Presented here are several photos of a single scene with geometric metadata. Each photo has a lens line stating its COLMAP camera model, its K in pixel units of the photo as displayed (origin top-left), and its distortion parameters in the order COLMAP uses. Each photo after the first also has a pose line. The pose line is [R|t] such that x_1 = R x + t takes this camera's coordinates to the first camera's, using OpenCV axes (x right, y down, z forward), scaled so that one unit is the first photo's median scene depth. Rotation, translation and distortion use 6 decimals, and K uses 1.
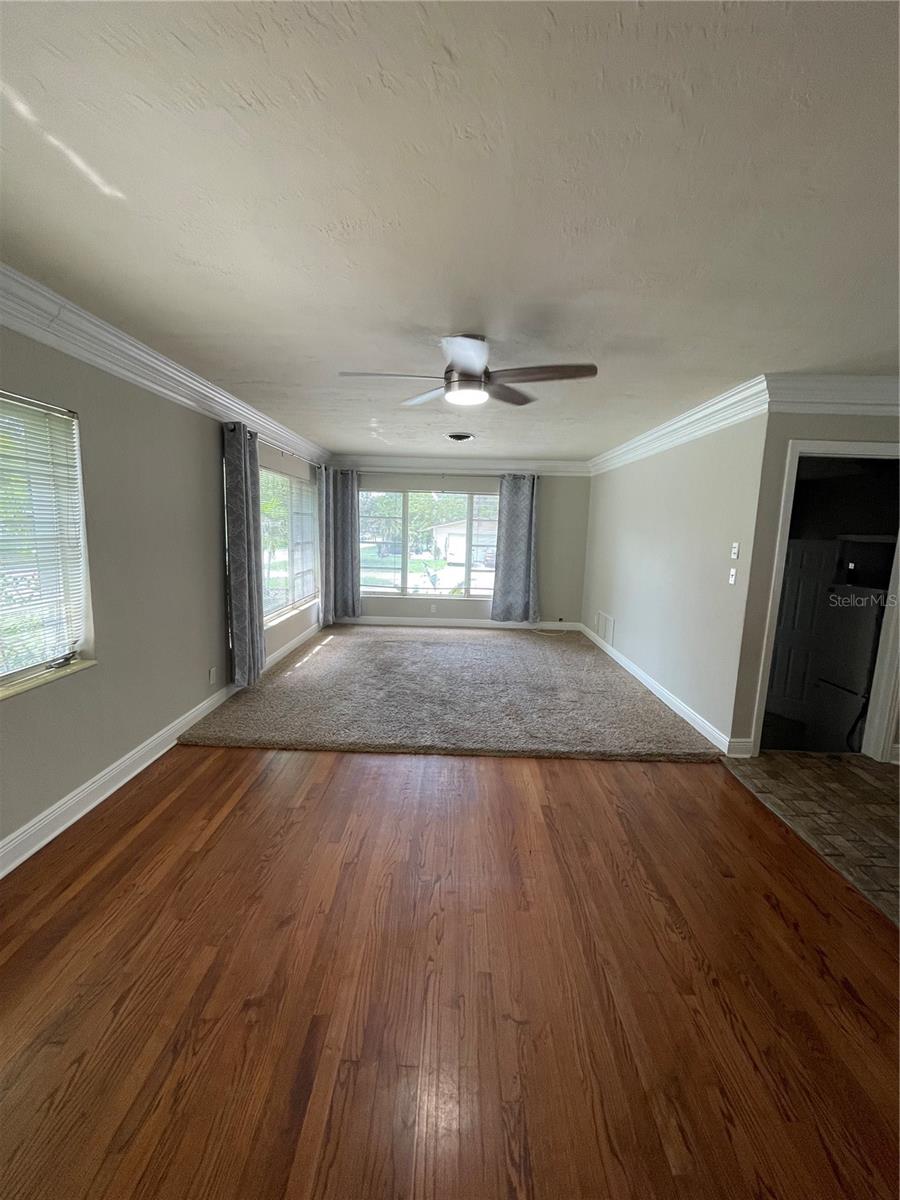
lens RADIAL K [[488.0, 0, 450.4], [0, 488.0, 601.3], [0, 0, 1]] dist [0.003144, -0.000092]
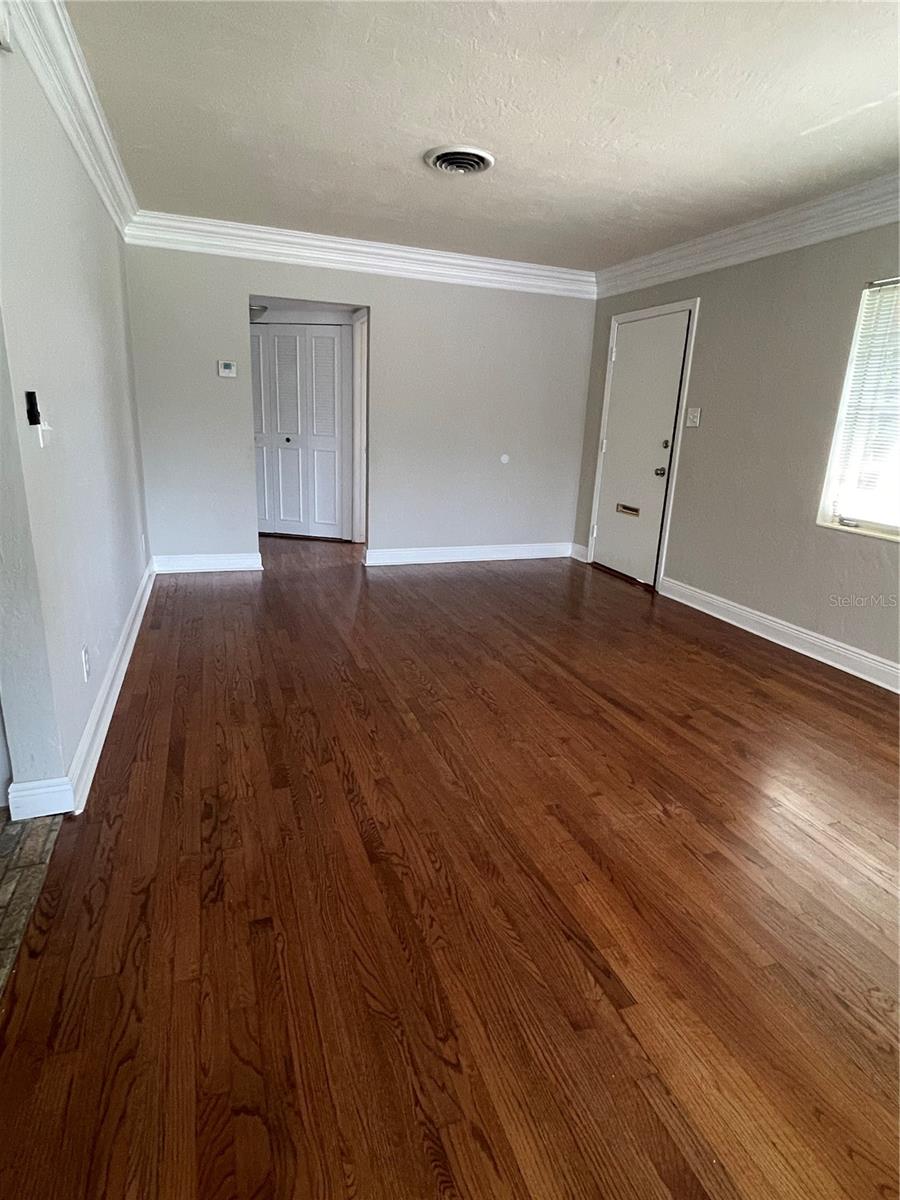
lens RADIAL K [[647.1, 0, 451.6], [0, 647.1, 601.0], [0, 0, 1]] dist [-0.006958, 0.007652]
pose [[-0.932565, 0.018265, -0.360540, 0.675690], [-0.129204, 0.915675, 0.380585, -0.083120], [0.337089, 0.401503, -0.851567, 1.678950]]
